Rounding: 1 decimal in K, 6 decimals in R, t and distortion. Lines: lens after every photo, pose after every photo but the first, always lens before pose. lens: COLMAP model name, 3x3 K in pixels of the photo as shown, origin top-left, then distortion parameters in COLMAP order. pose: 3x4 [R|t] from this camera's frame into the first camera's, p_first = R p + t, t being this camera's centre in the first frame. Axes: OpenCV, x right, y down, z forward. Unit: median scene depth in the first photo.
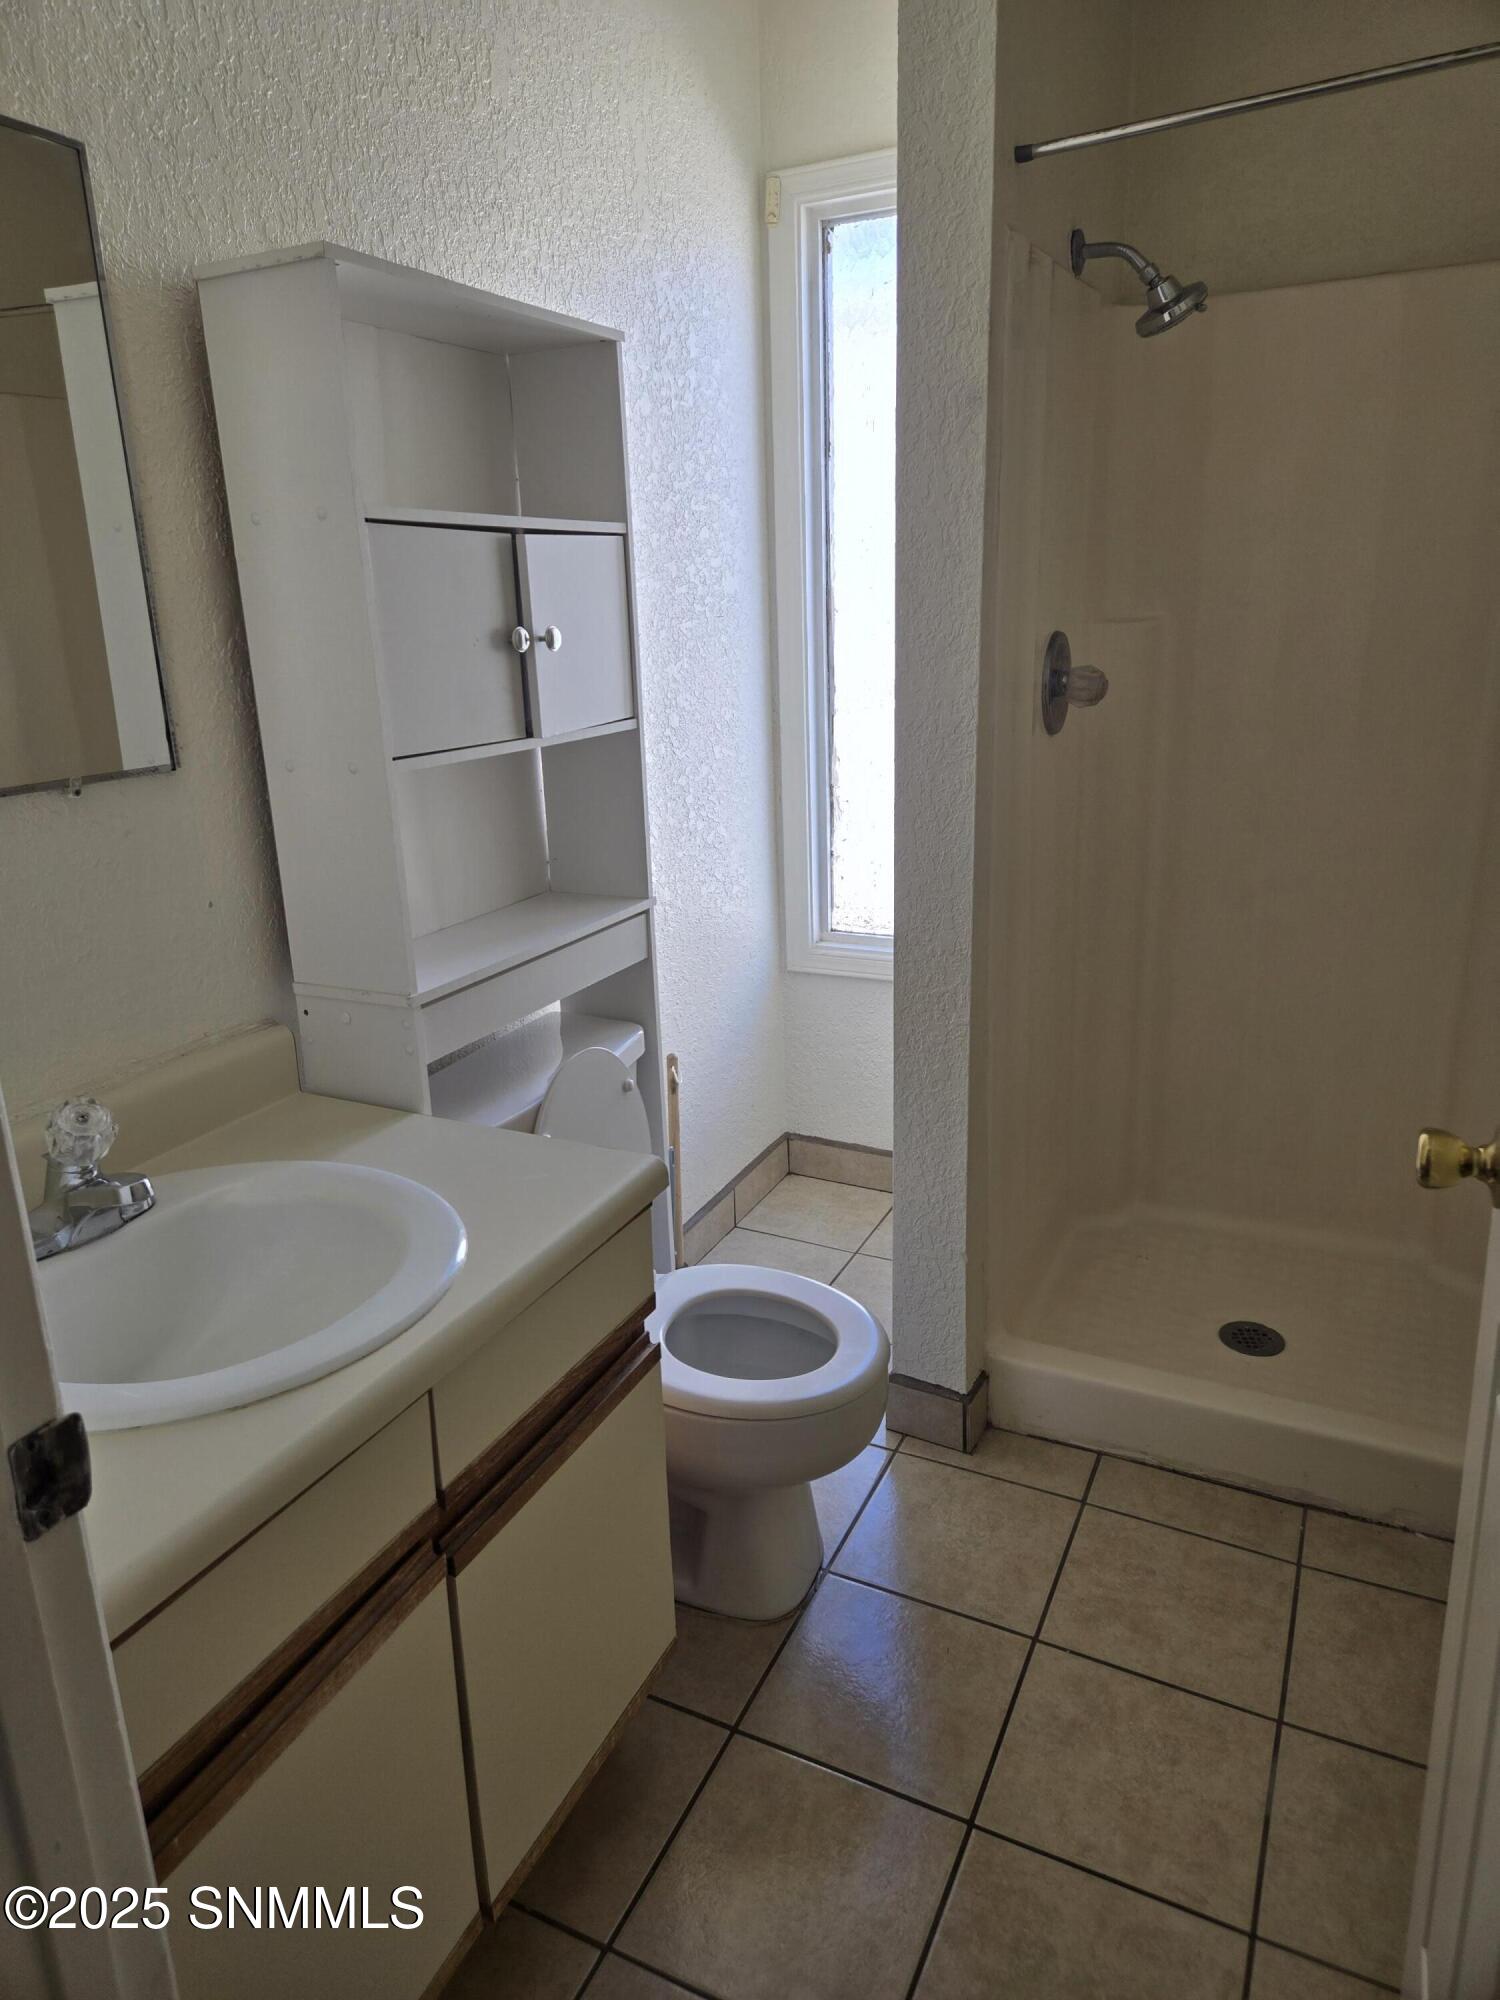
lens RADIAL K [[1340.1, 0, 750.9], [0, 1340.1, 974.8], [0, 0, 1]] dist [0.083858, -0.082452]
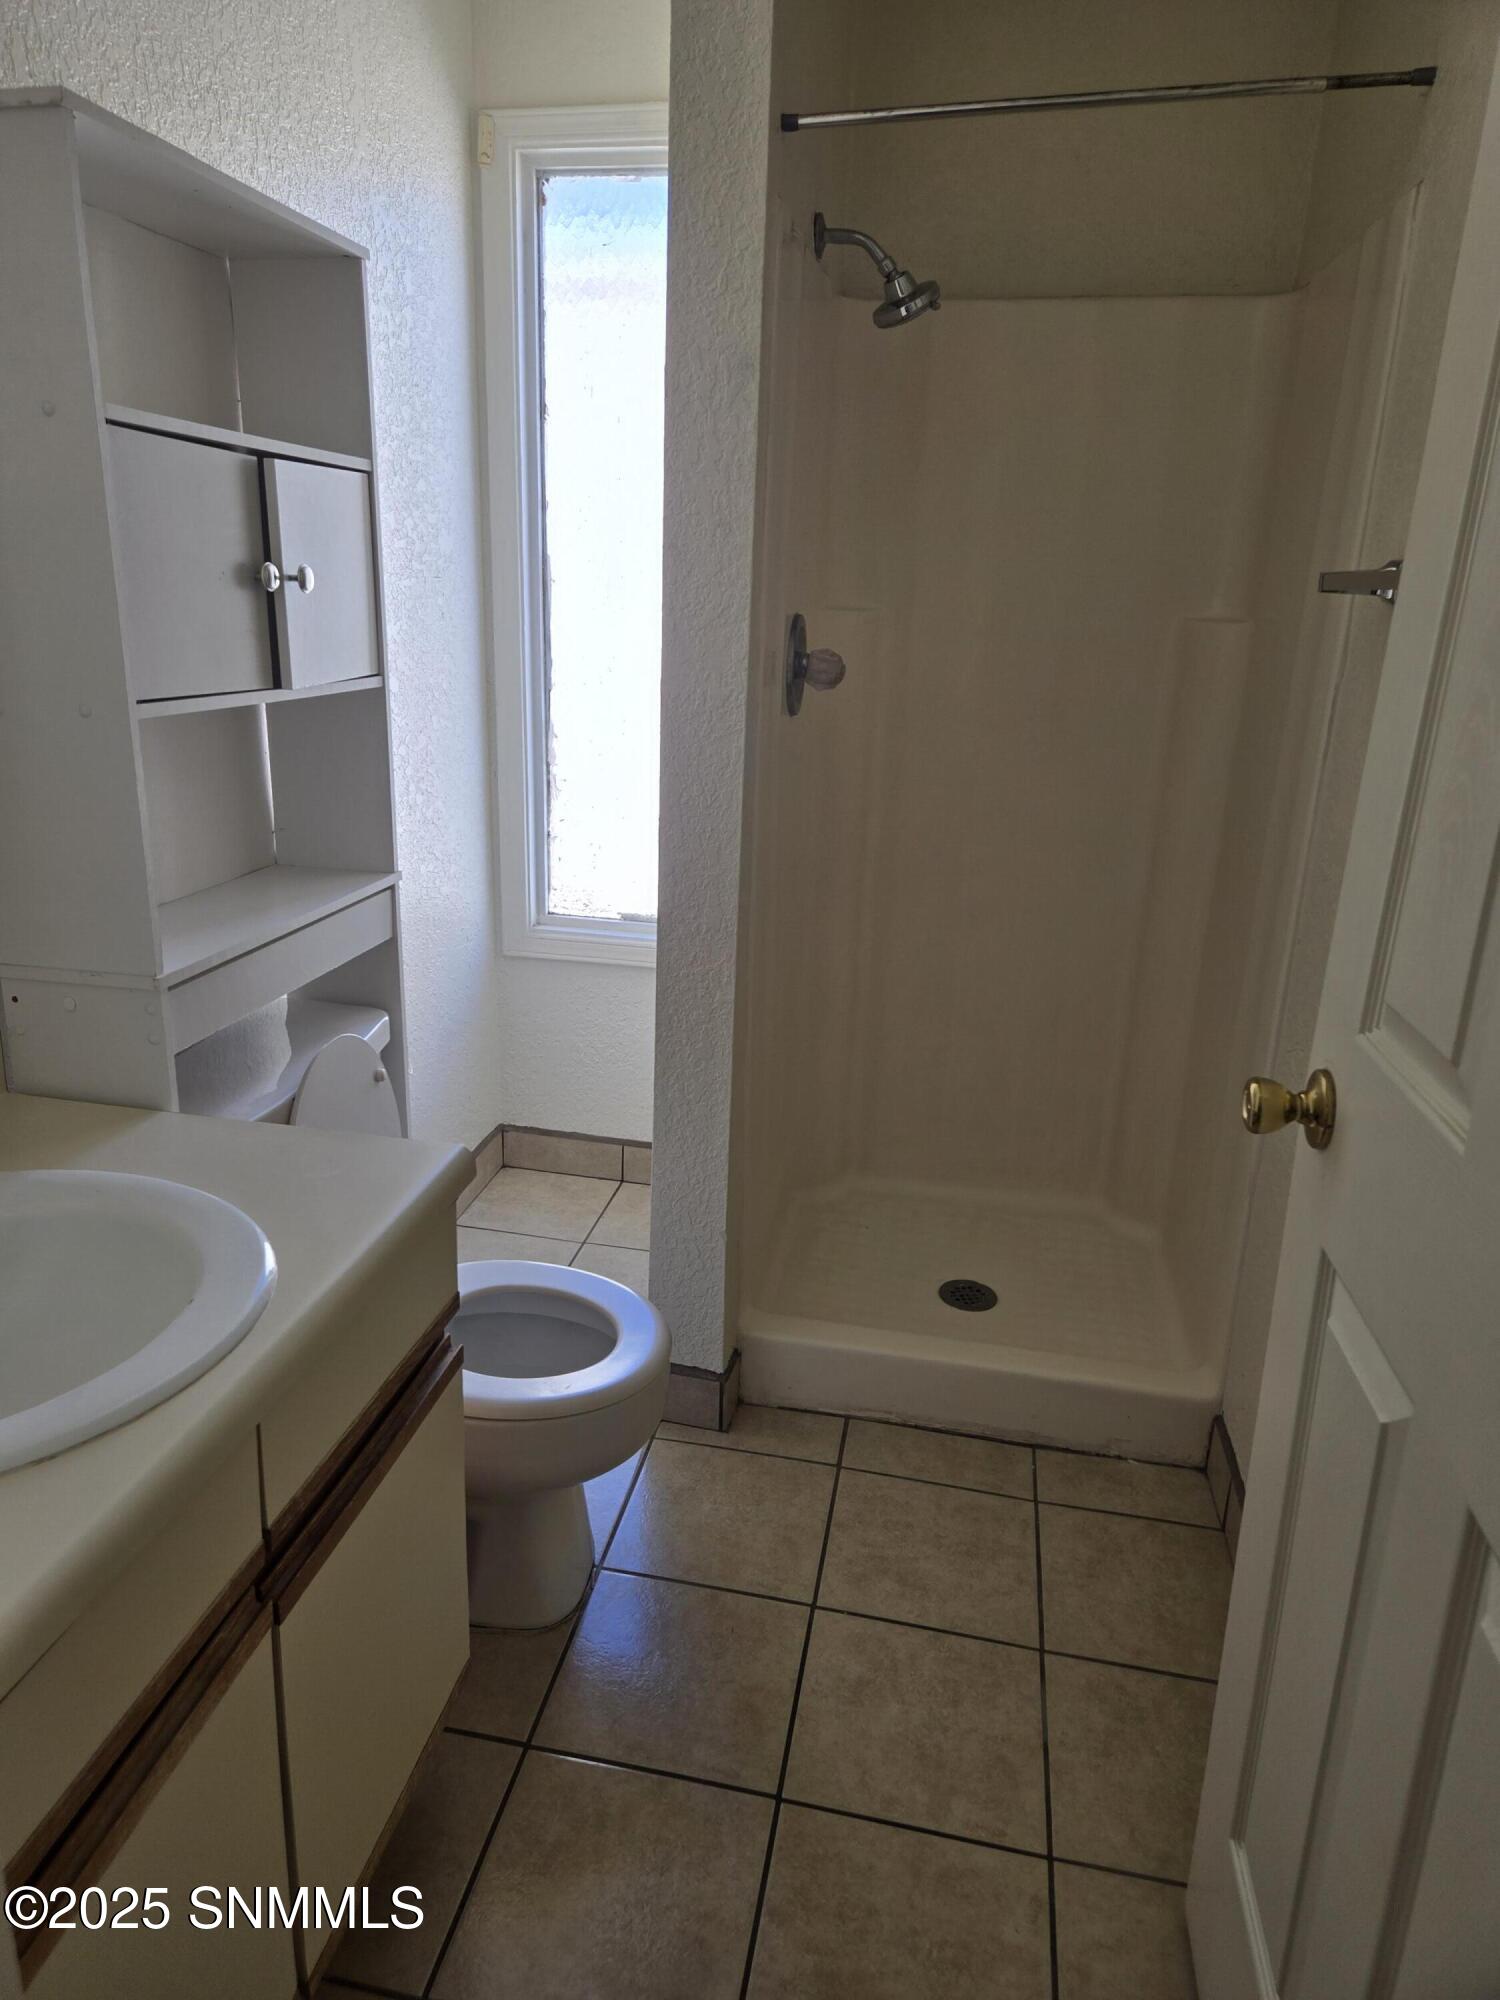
lens RADIAL K [[1338.6, 0, 741.9], [0, 1338.6, 984.5], [0, 0, 1]] dist [0.081362, -0.074590]
pose [[0.963187, -0.014418, 0.268446, -0.097188], [0.011393, 0.999853, 0.012821, 0.010945], [-0.268592, -0.009291, 0.963209, 0.042135]]
